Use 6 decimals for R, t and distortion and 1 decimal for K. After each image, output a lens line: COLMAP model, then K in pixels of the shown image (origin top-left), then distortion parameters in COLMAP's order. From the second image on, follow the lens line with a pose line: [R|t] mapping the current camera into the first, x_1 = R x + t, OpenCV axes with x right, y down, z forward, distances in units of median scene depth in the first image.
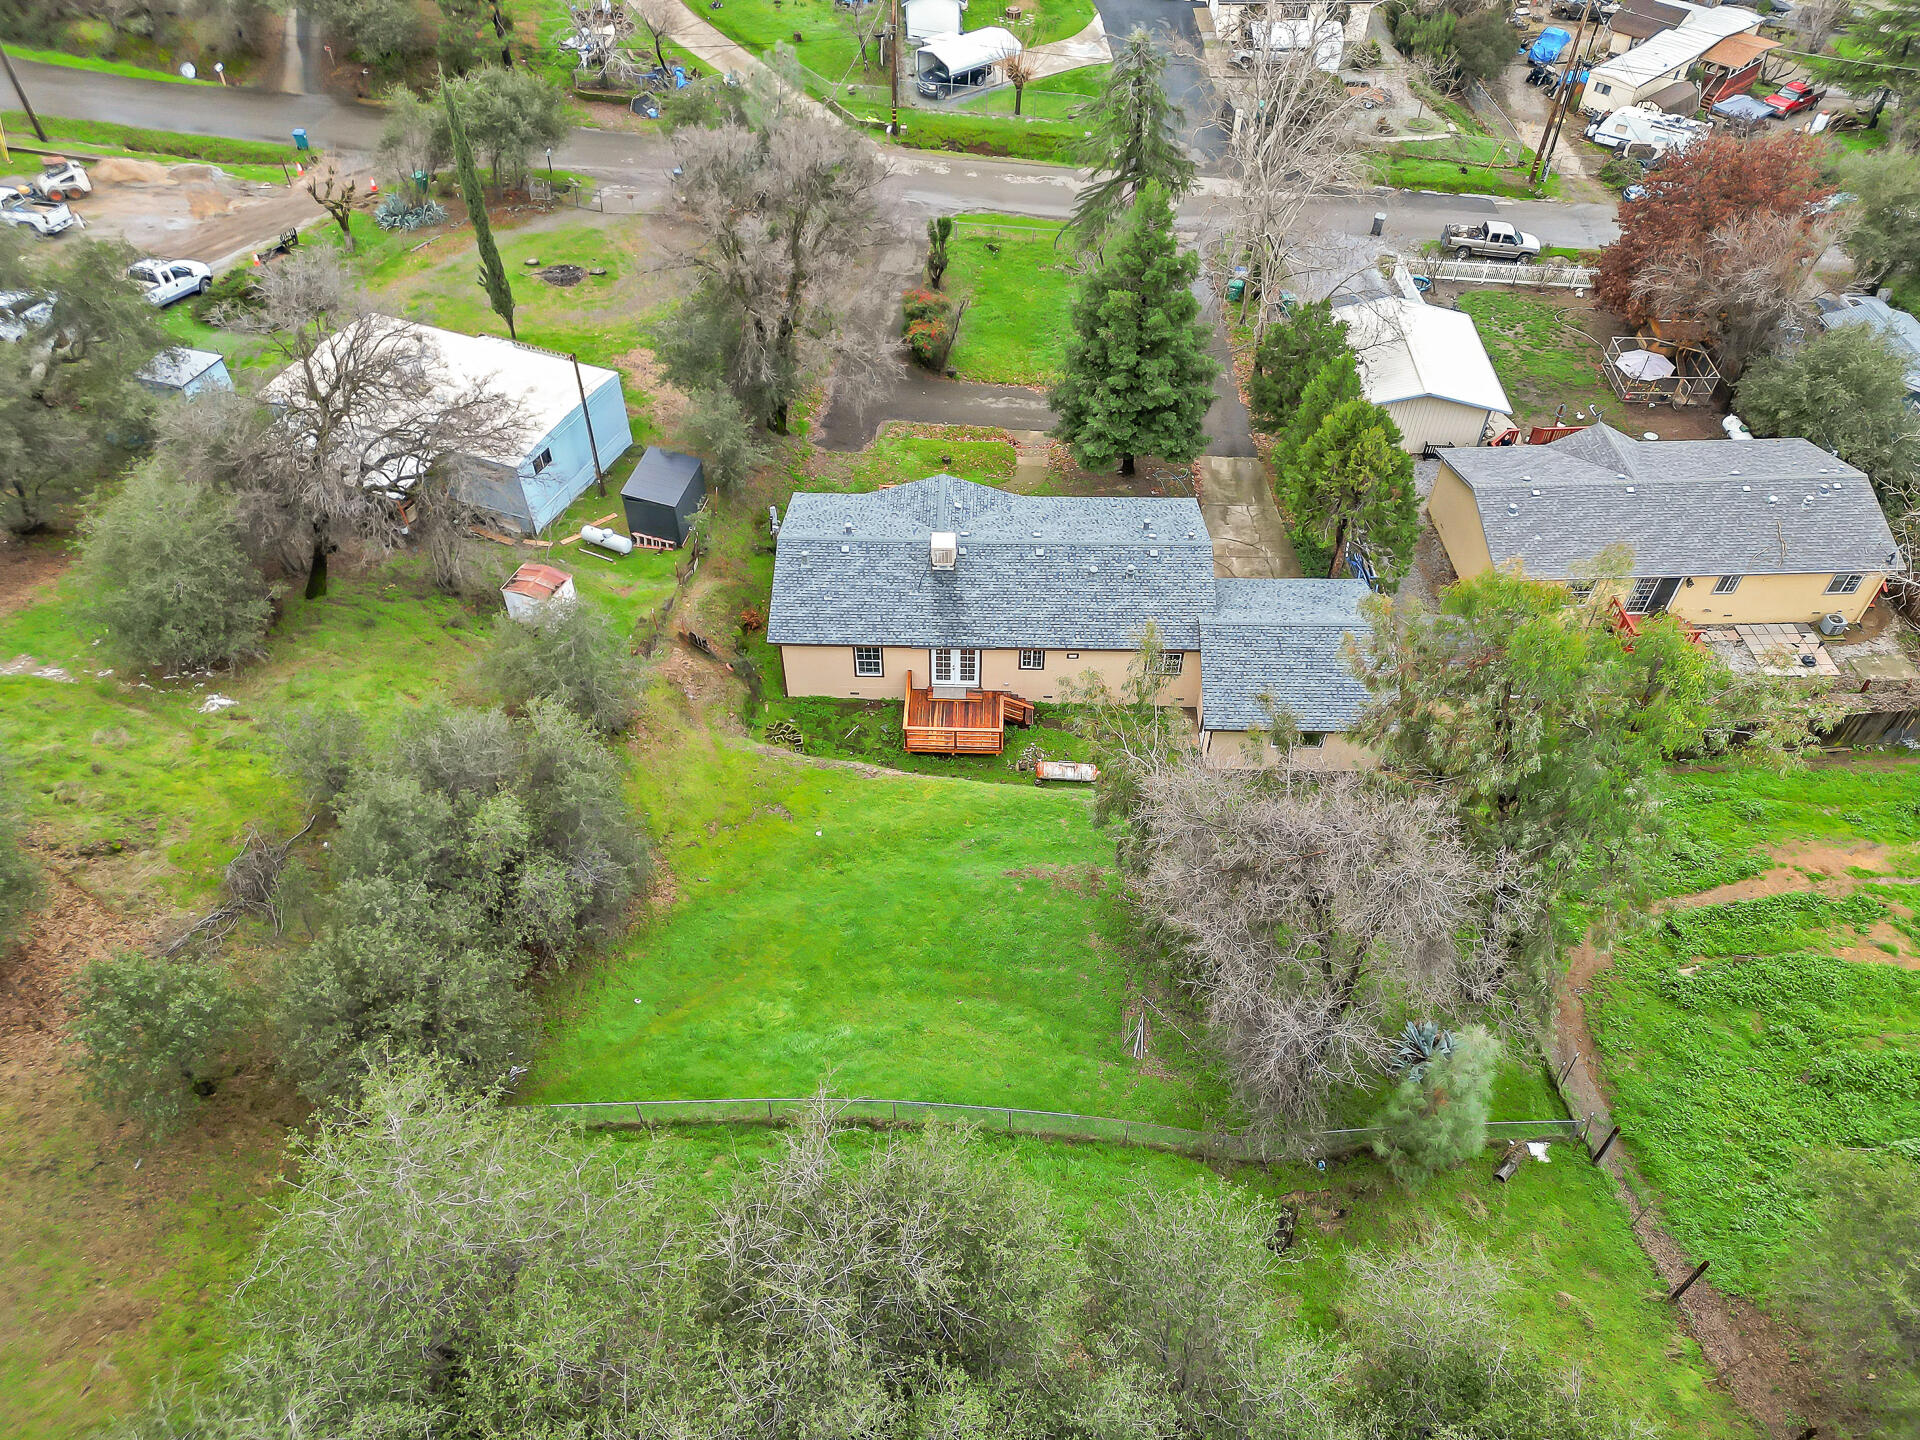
lens RADIAL K [[1353.3, 0, 960.0], [0, 1353.3, 720.0], [0, 0, 1]] dist [0.028112, 0.000538]
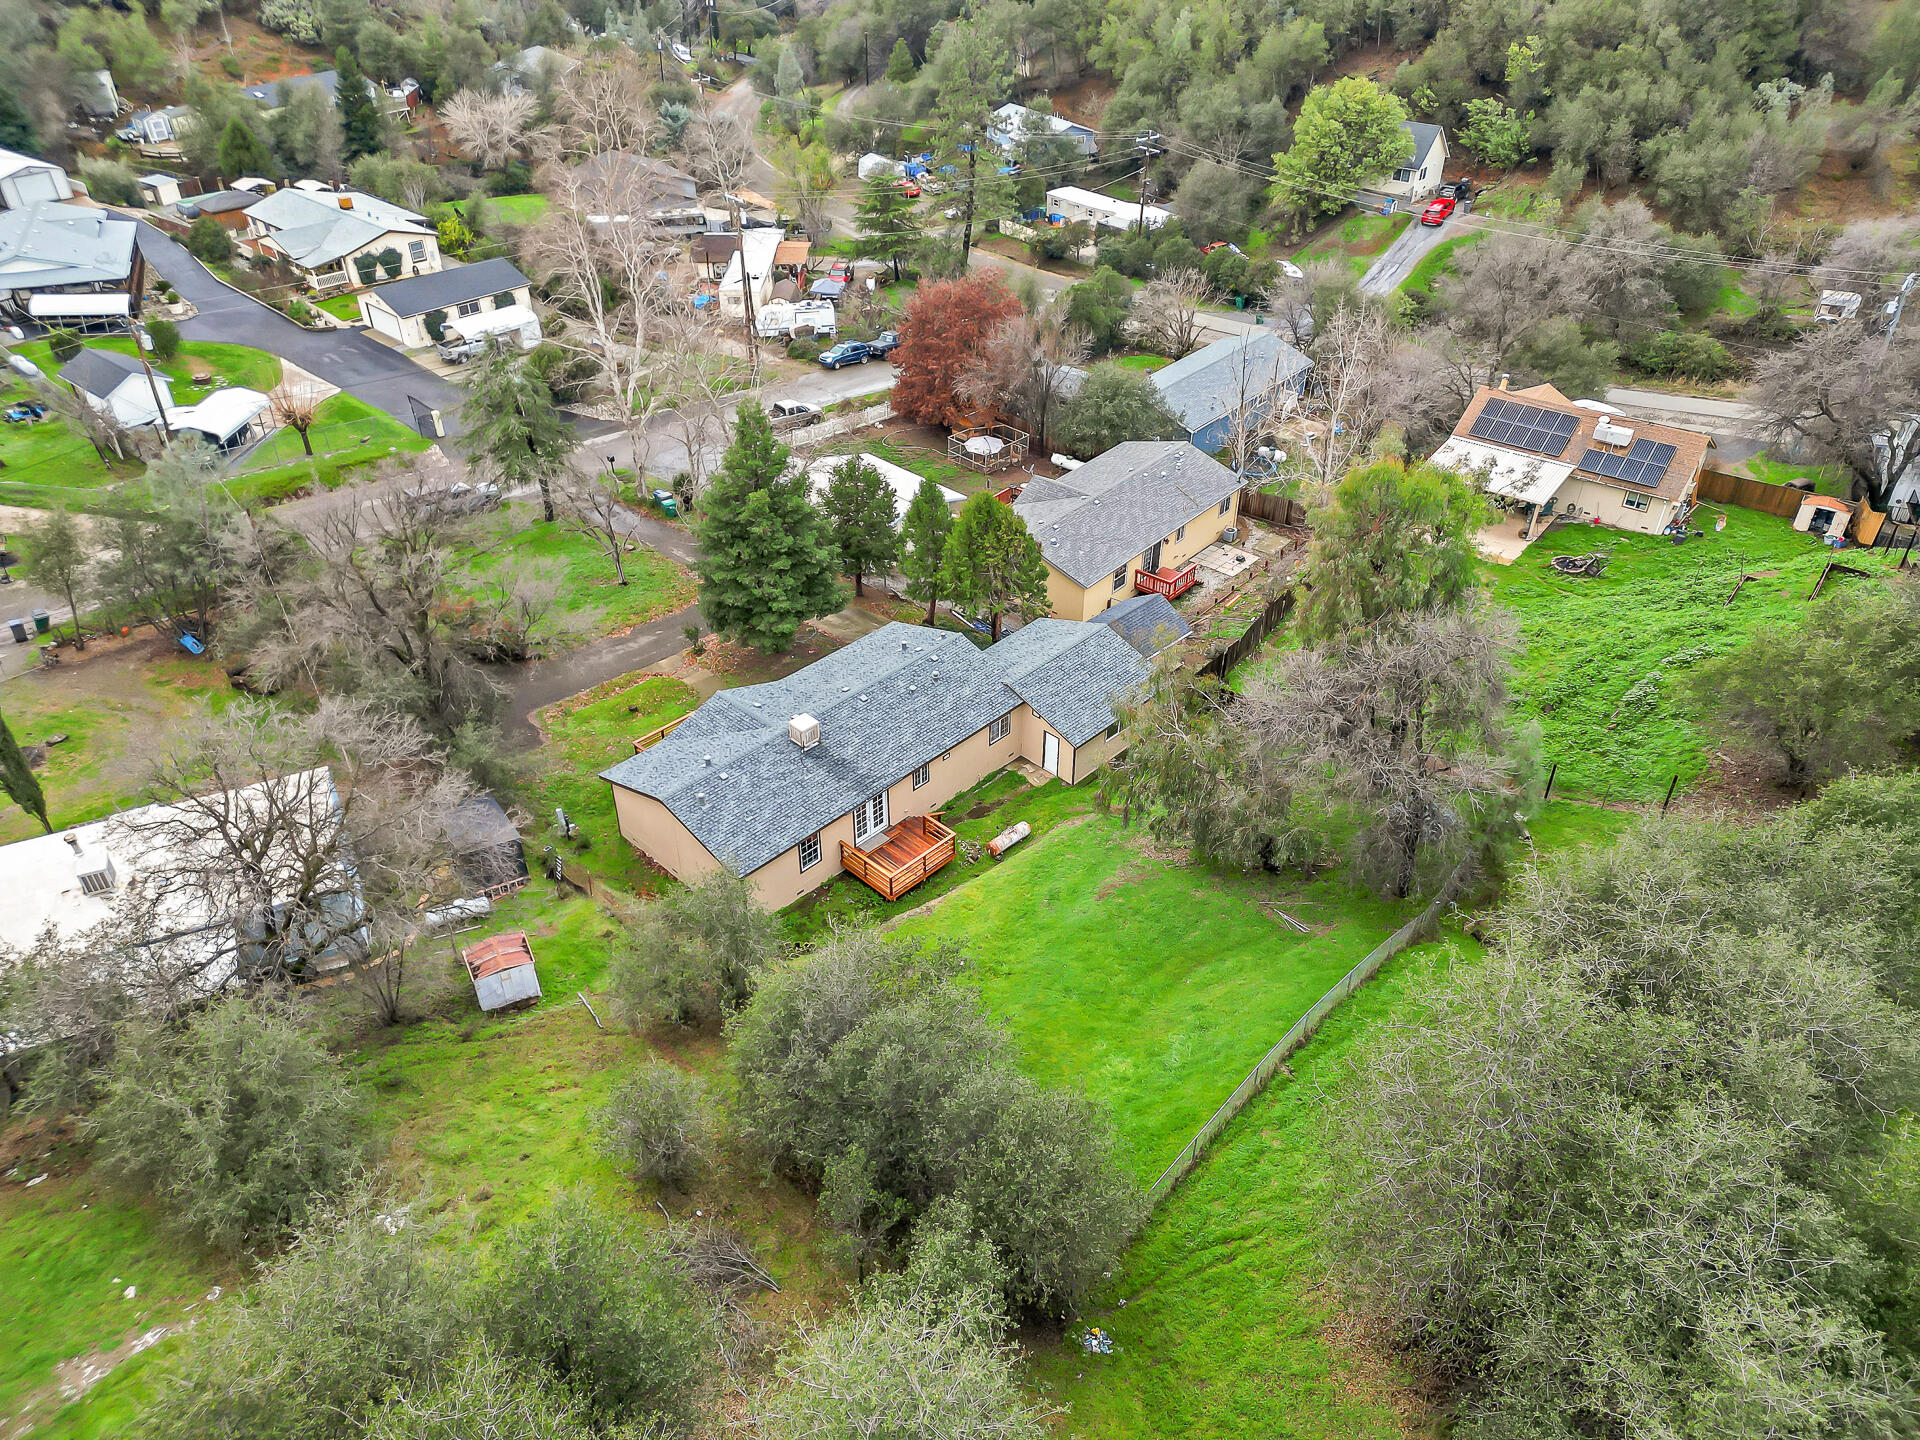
lens RADIAL K [[1353.3, 0, 960.0], [0, 1353.3, 720.0], [0, 0, 1]] dist [0.028112, 0.000538]
pose [[0.660257, -0.423740, 0.620085, -0.546094], [0.534801, 0.844941, 0.007949, -0.069184], [-0.527303, 0.326374, 0.784494, 0.078372]]
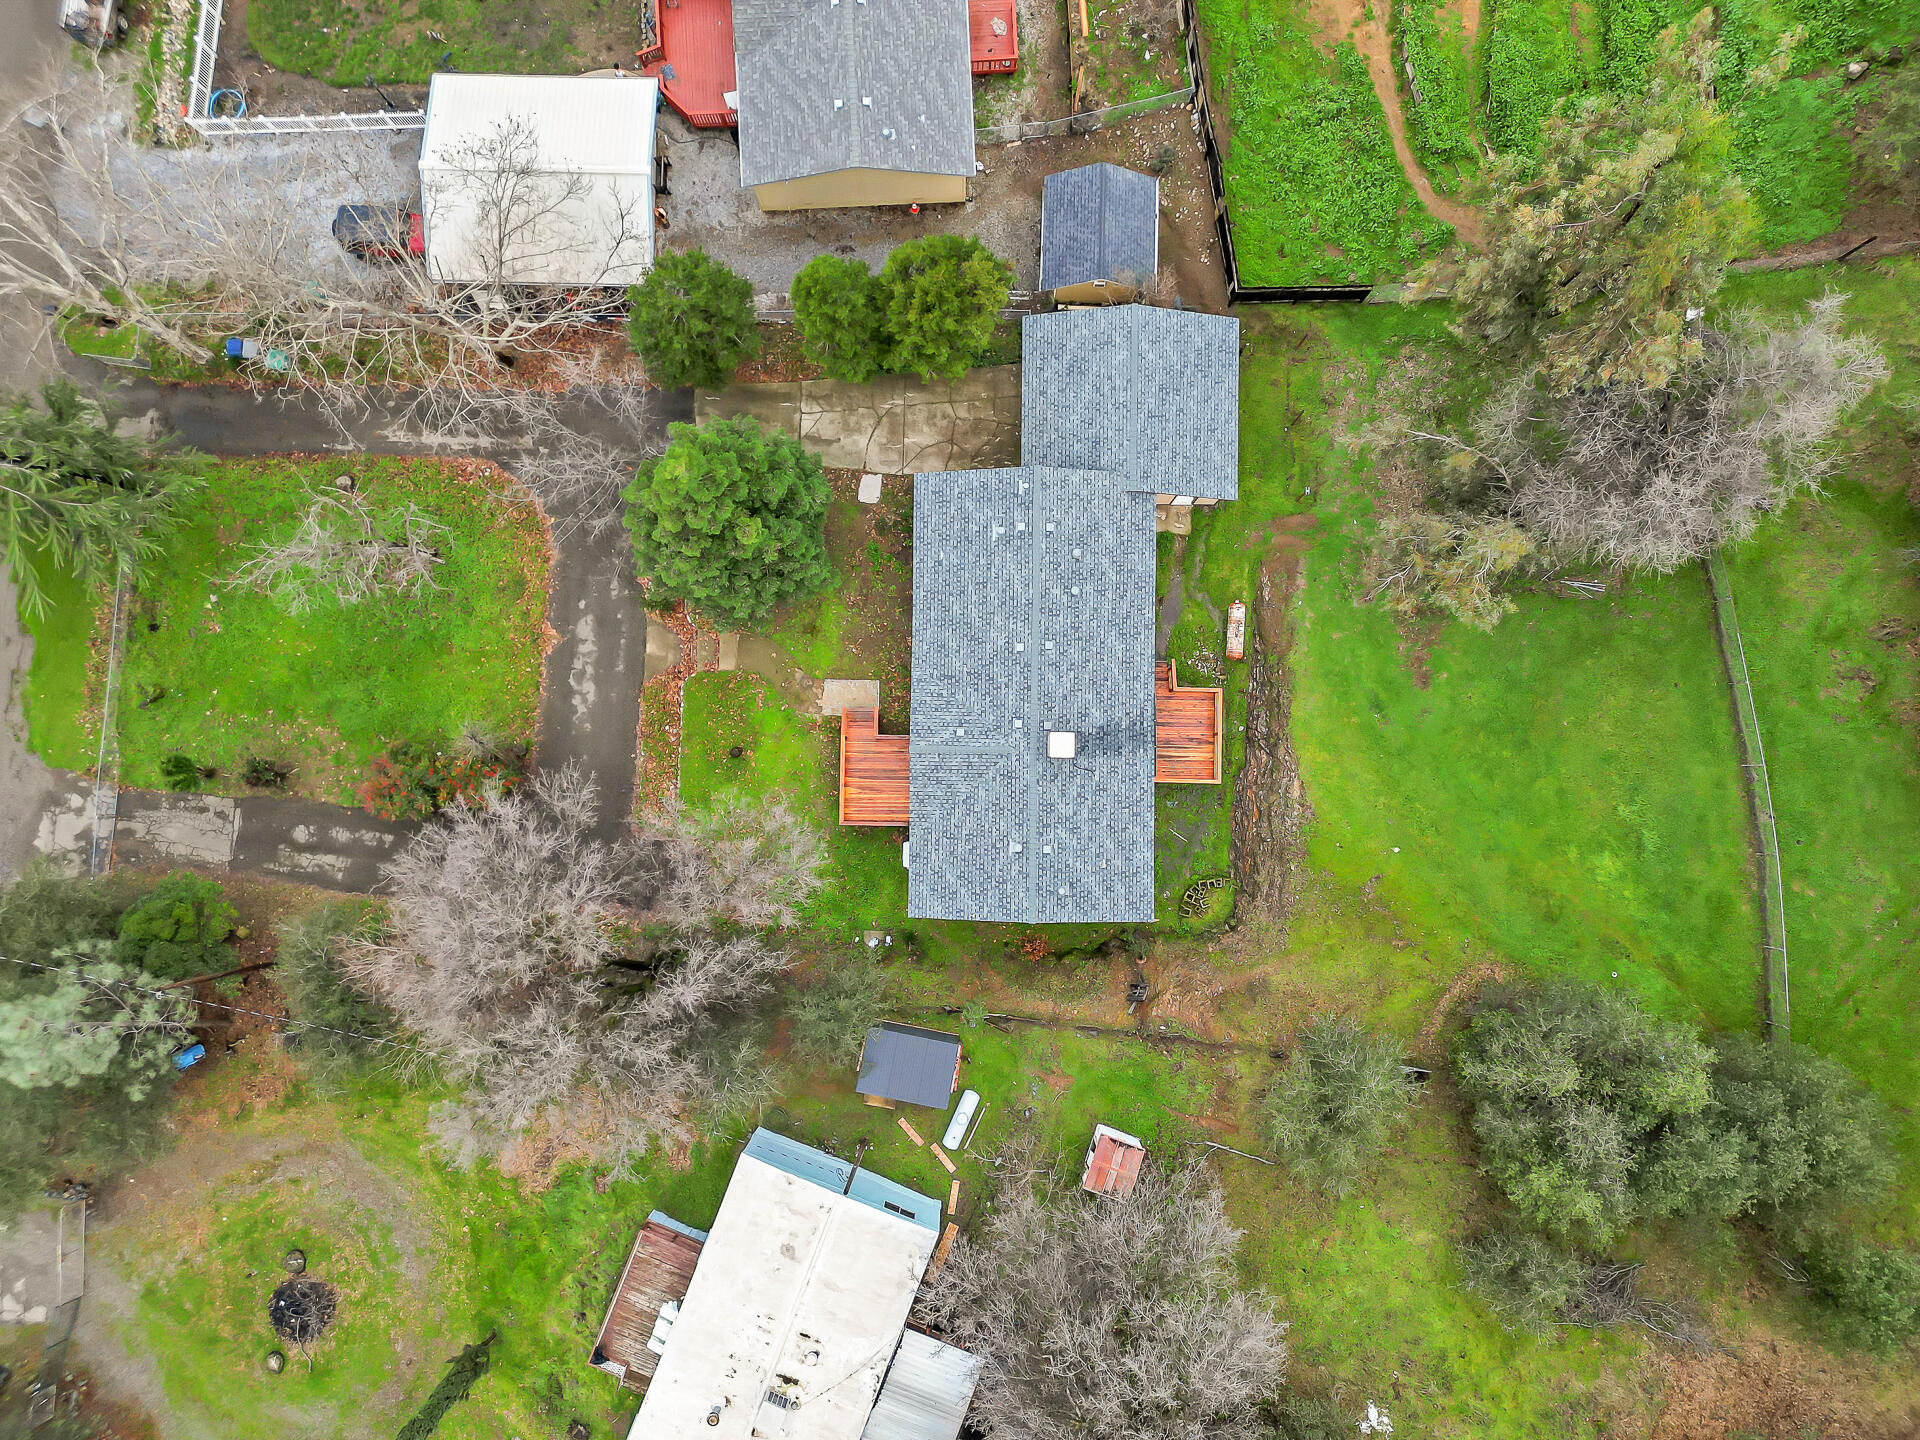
lens RADIAL K [[1353.3, 0, 960.0], [0, 1353.3, 720.0], [0, 0, 1]] dist [0.028112, 0.000538]
pose [[-0.010403, -0.998785, 0.048170, -0.036459], [0.714509, 0.026276, 0.699133, -0.783130], [-0.699549, 0.041691, 0.713367, 0.345006]]
